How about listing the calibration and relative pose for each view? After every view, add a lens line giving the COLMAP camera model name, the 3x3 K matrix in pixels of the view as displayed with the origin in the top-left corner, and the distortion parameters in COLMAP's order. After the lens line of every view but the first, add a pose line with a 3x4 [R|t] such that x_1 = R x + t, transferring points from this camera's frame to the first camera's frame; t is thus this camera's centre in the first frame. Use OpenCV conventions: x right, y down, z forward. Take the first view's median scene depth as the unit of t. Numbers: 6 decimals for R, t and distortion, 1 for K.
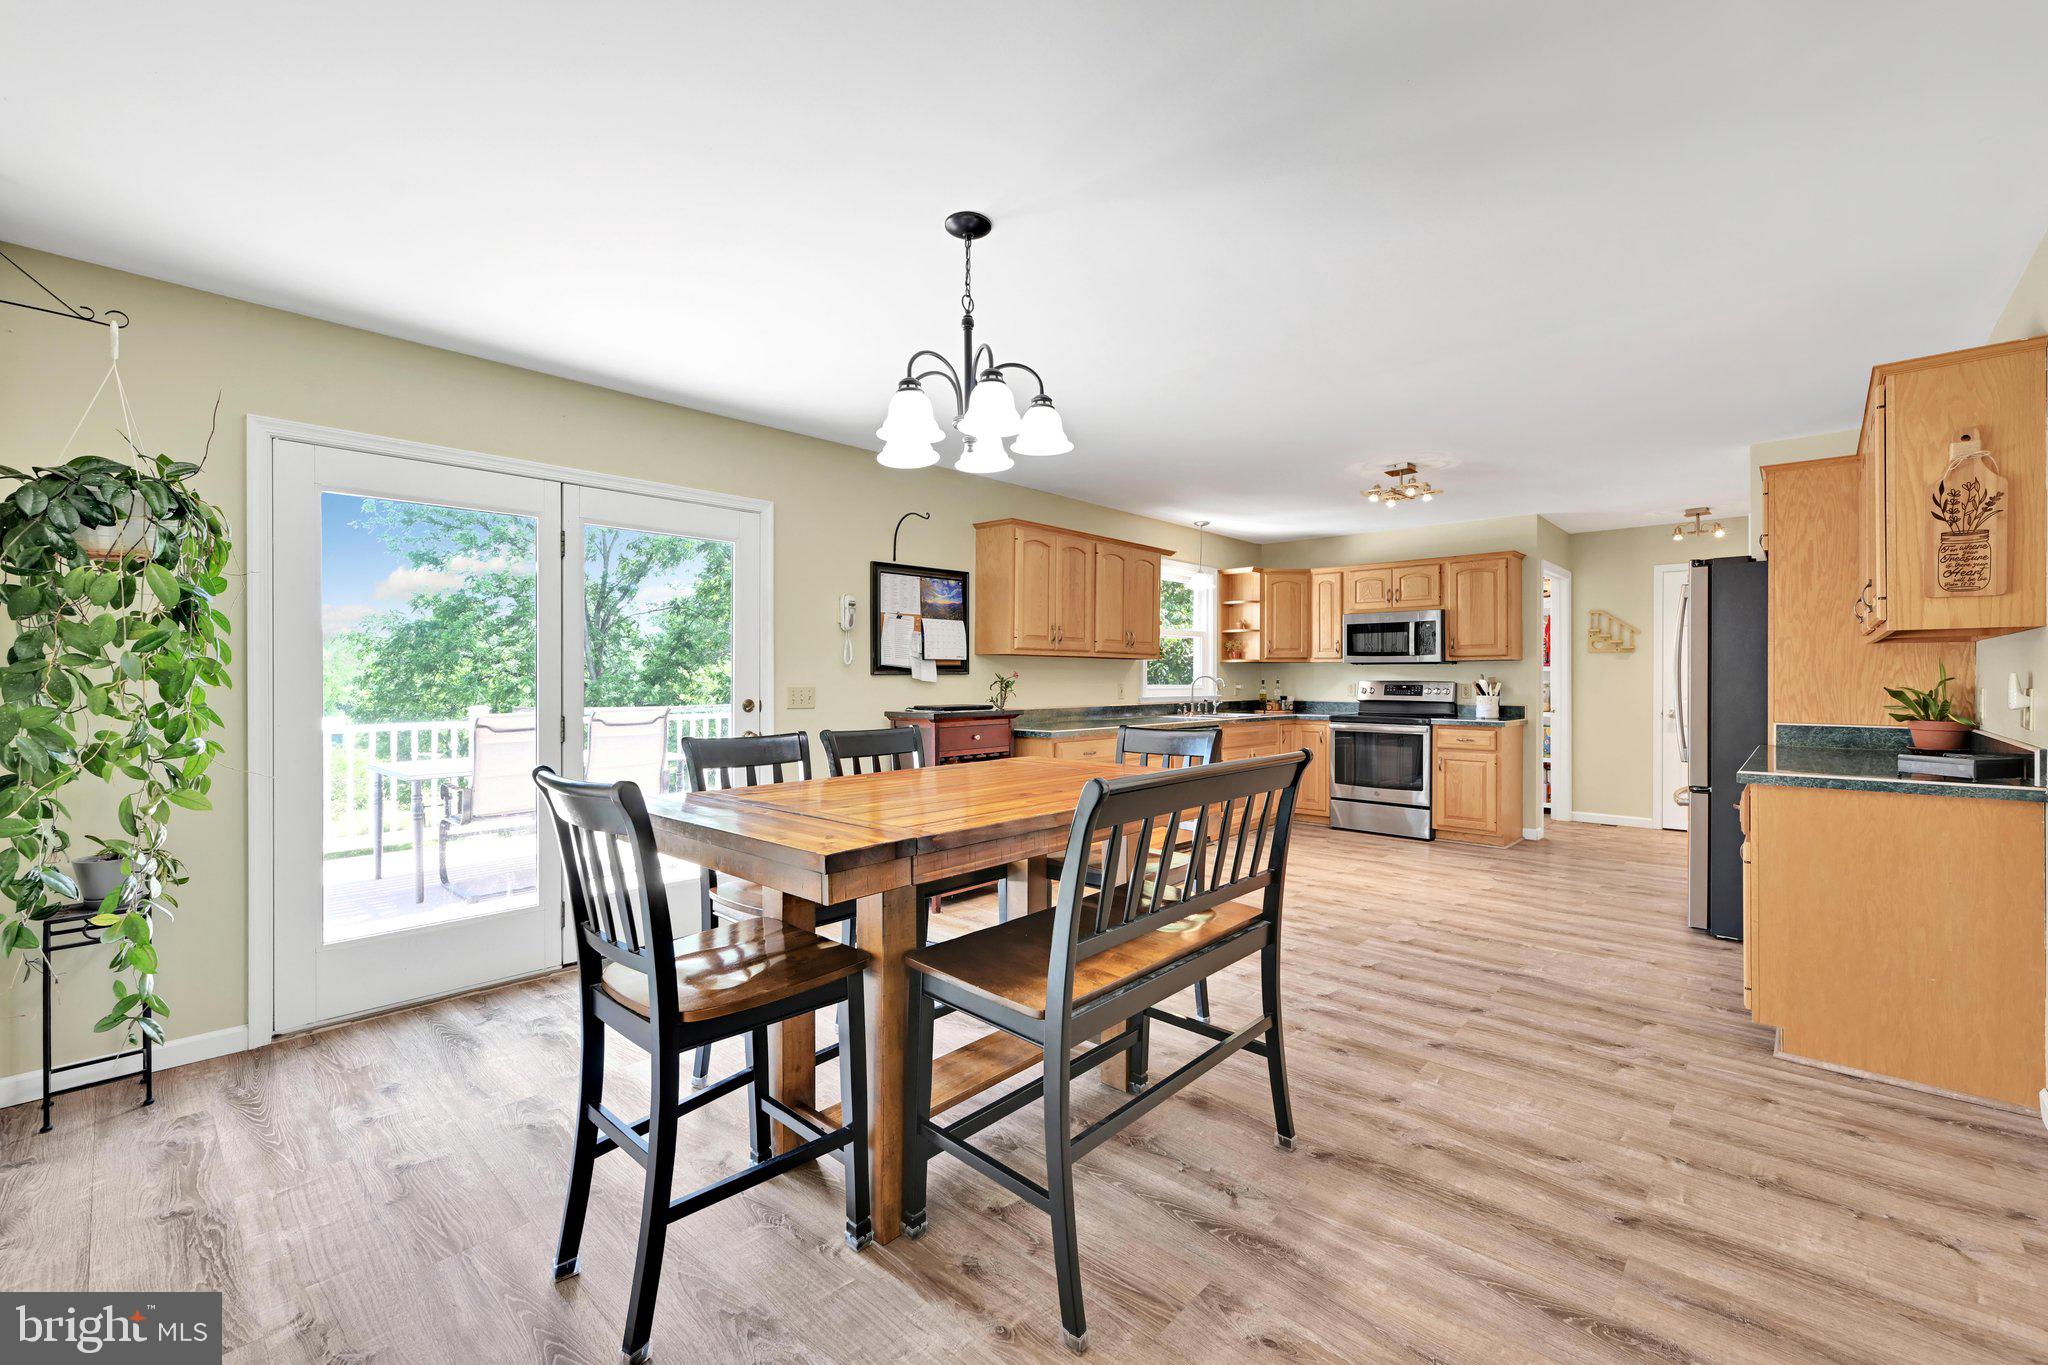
lens RADIAL K [[847.8, 0, 1021.8], [0, 847.8, 677.2], [0, 0, 1]] dist [0.000222, 0.000176]
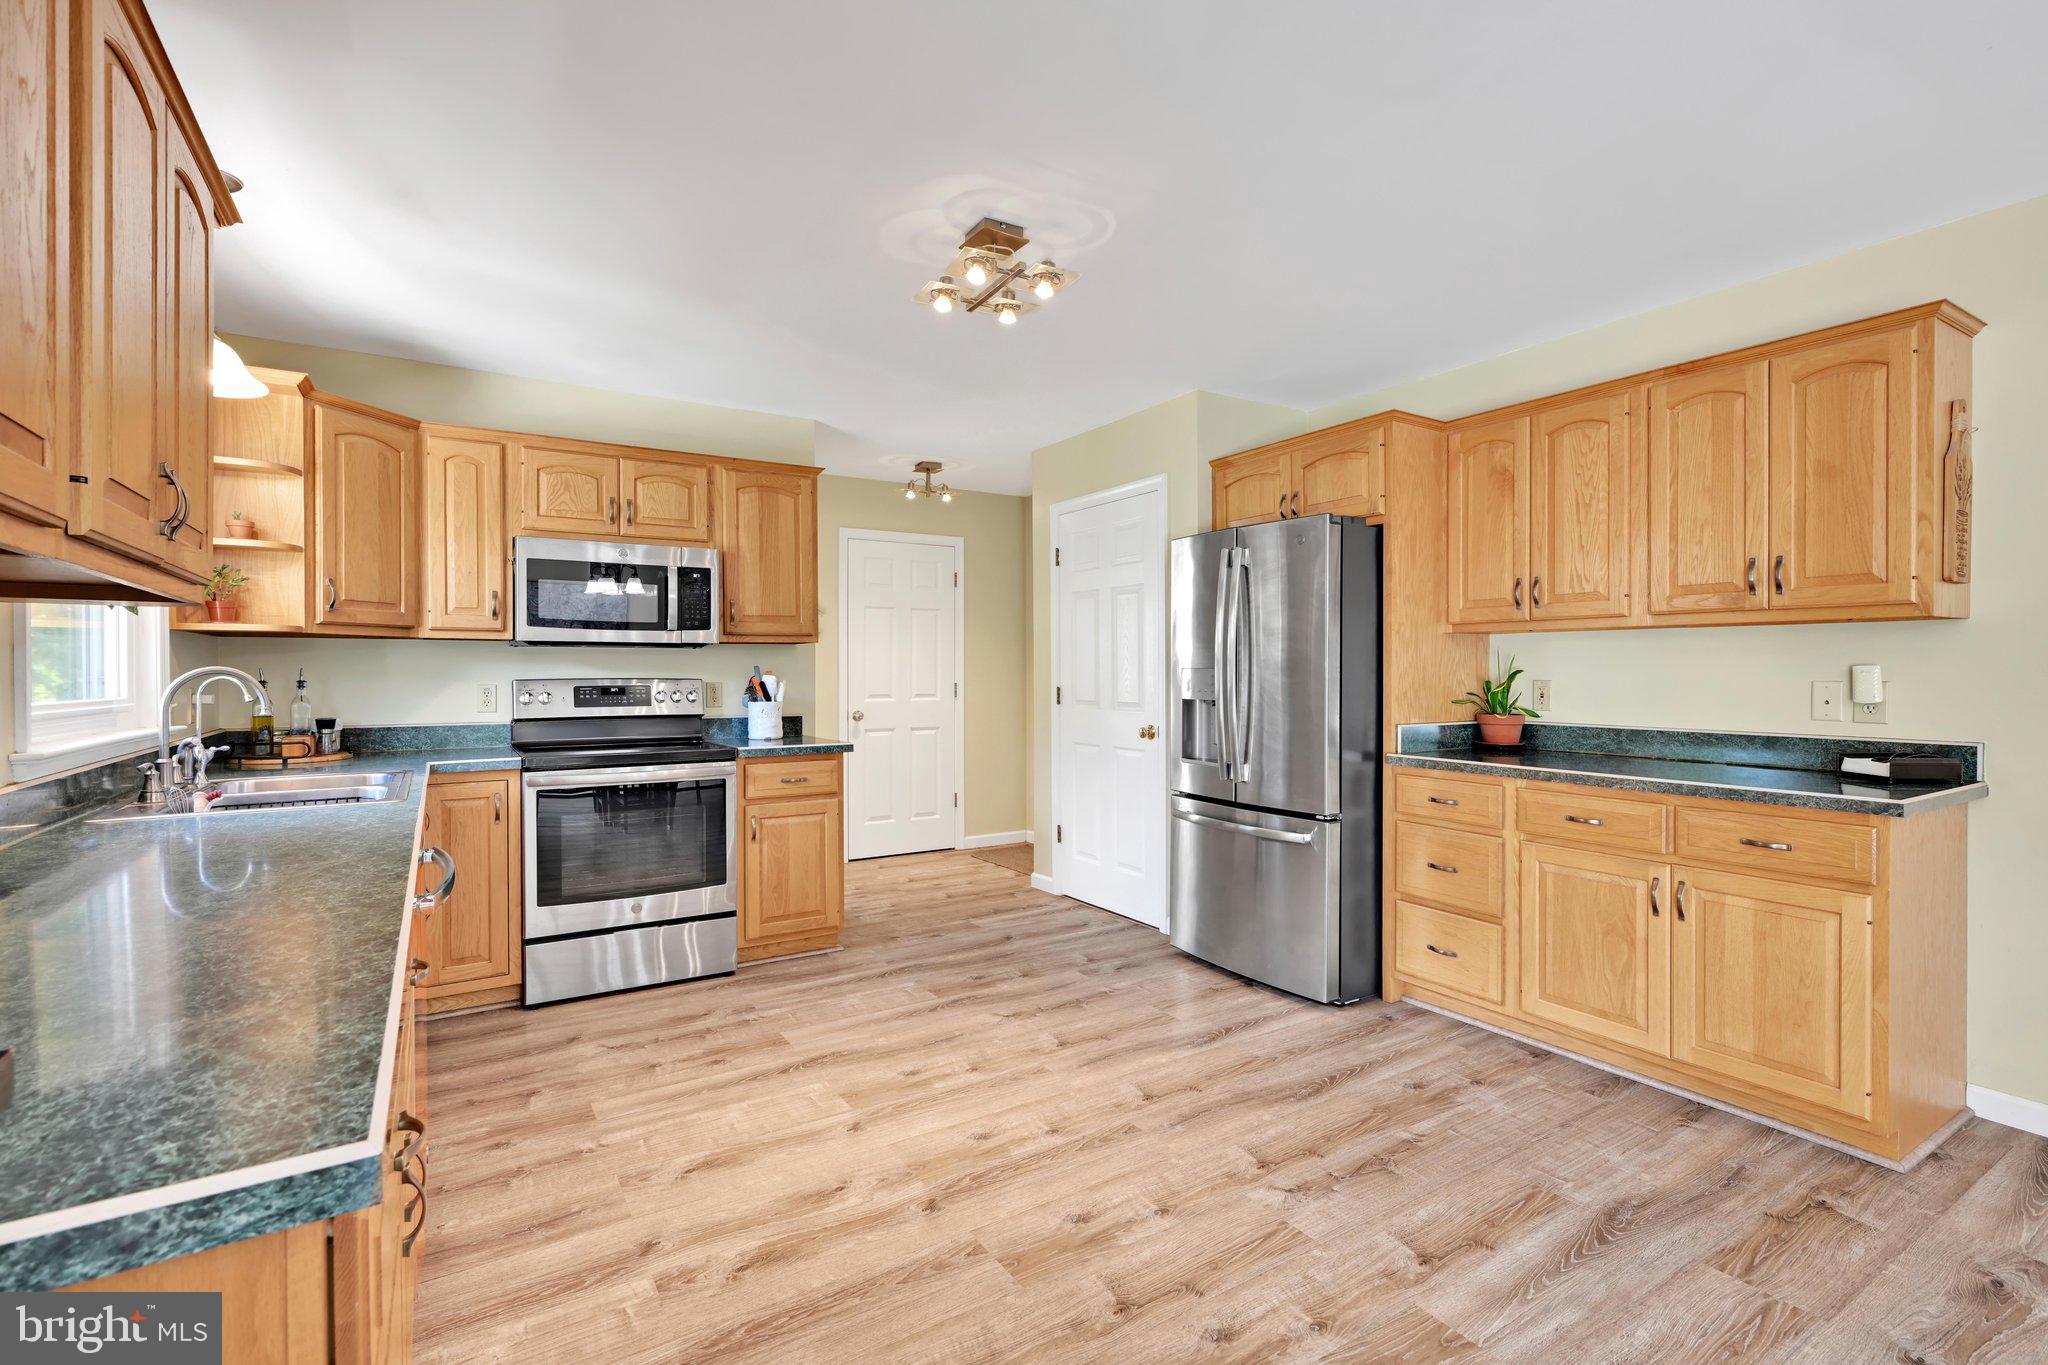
lens RADIAL K [[935.9, 0, 1028.3], [0, 935.9, 675.5], [0, 0, 1]] dist [0.002745, 0.000753]
pose [[0.253037, -0.008282, 0.967421, -0.075493], [0.001726, 0.999966, 0.008109, -0.002439], [-0.967455, -0.000382, 0.253042, 0.998379]]
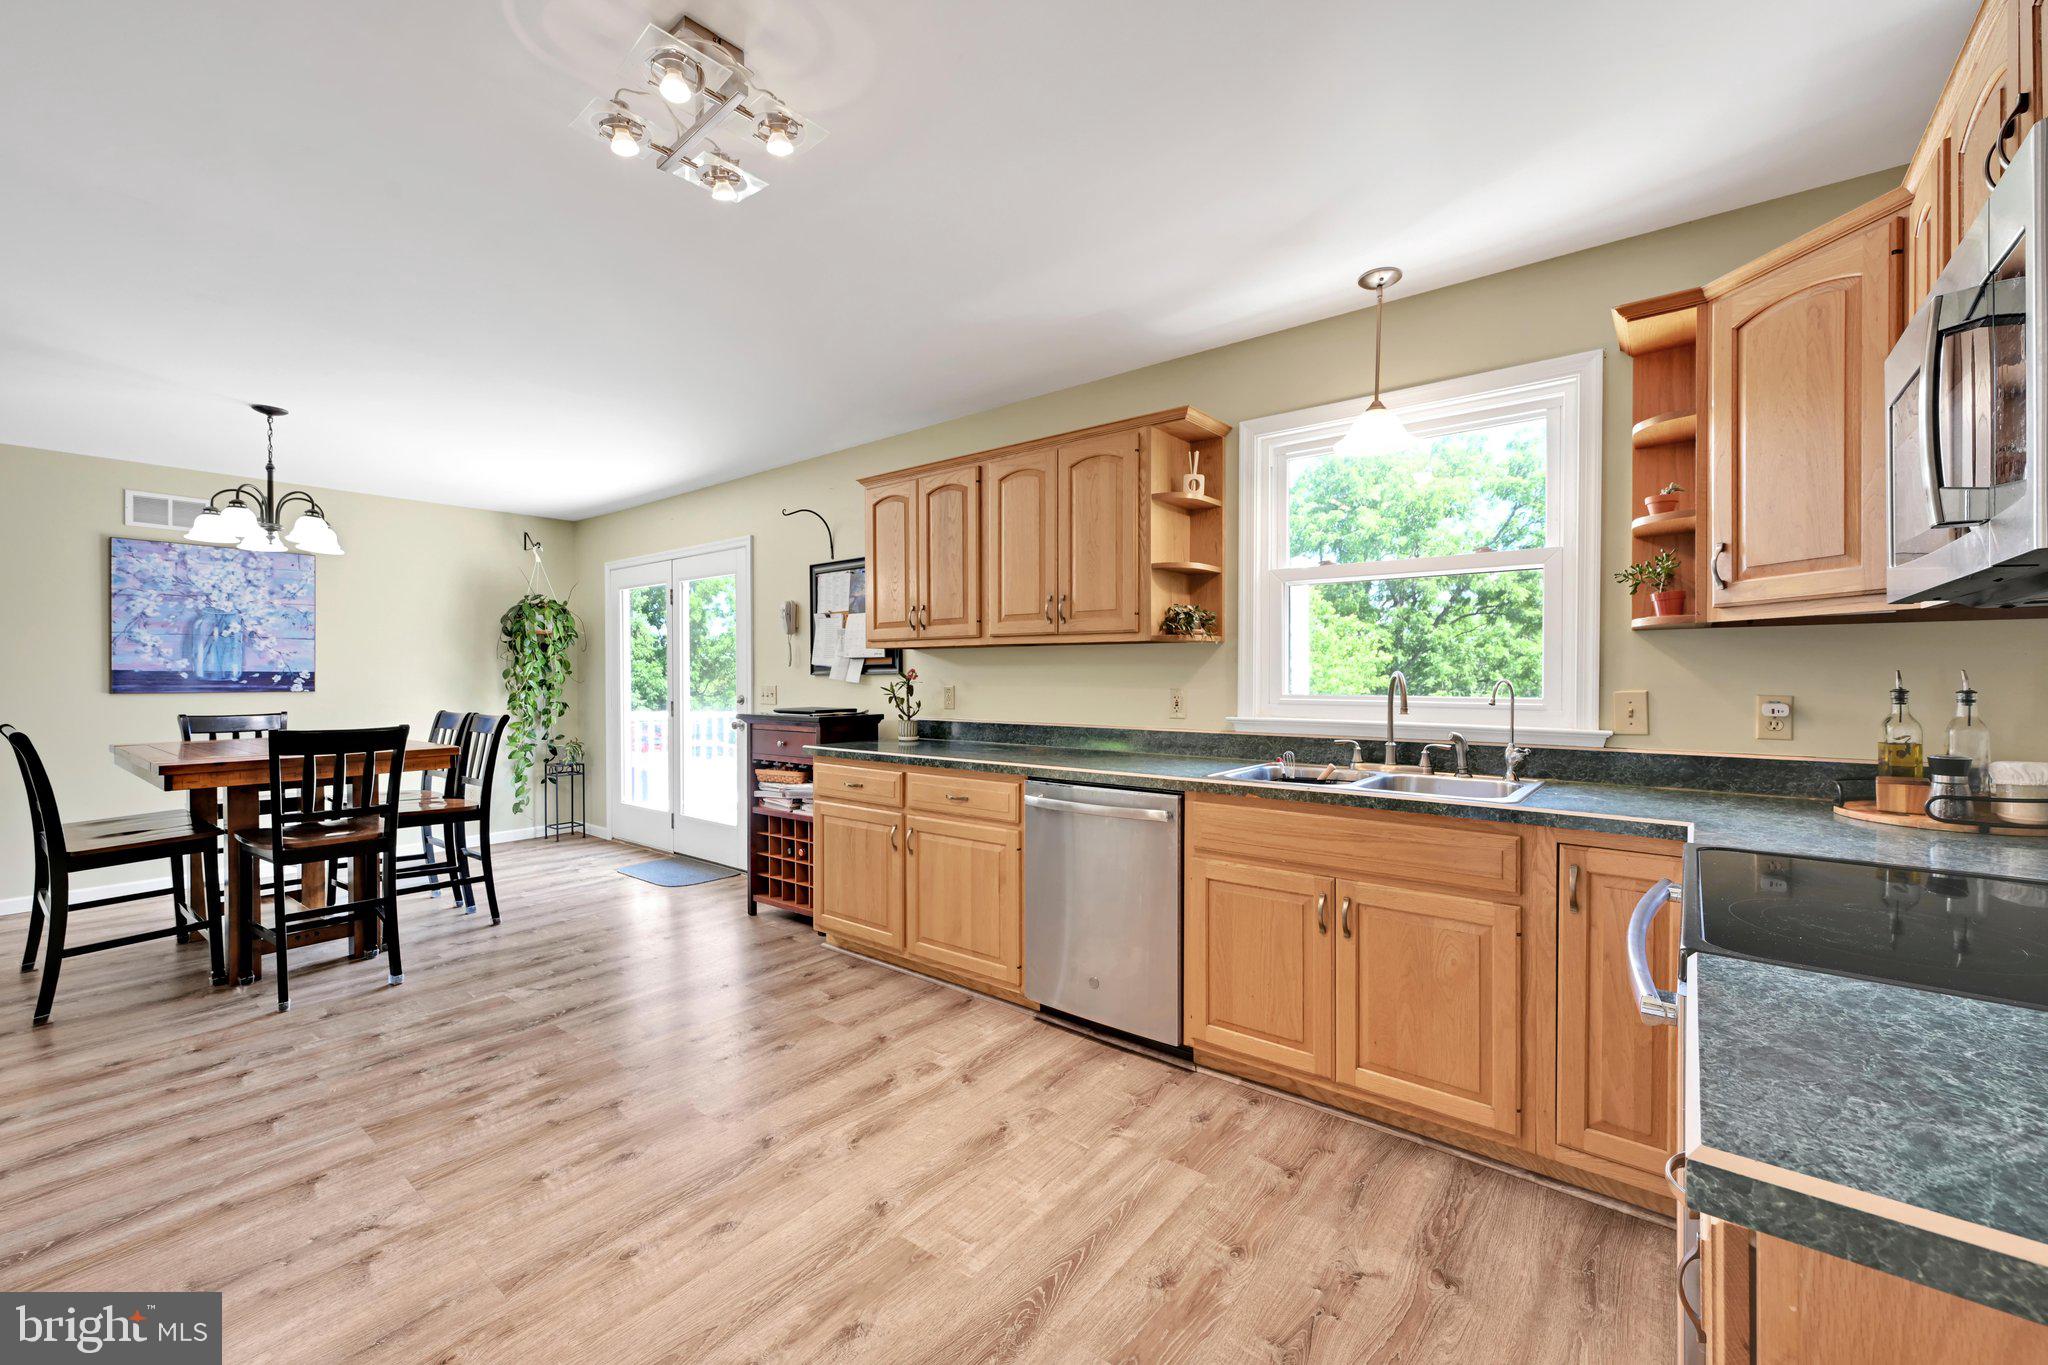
lens RADIAL K [[821.4, 0, 1033.4], [0, 821.4, 675.1], [0, 0, 1]] dist [0.000170, 0.000469]
pose [[0.083899, -0.000207, -0.996474, 0.927409], [0.002442, 0.999997, -0.000002, -0.002080], [0.996471, -0.002434, 0.083899, 1.302500]]
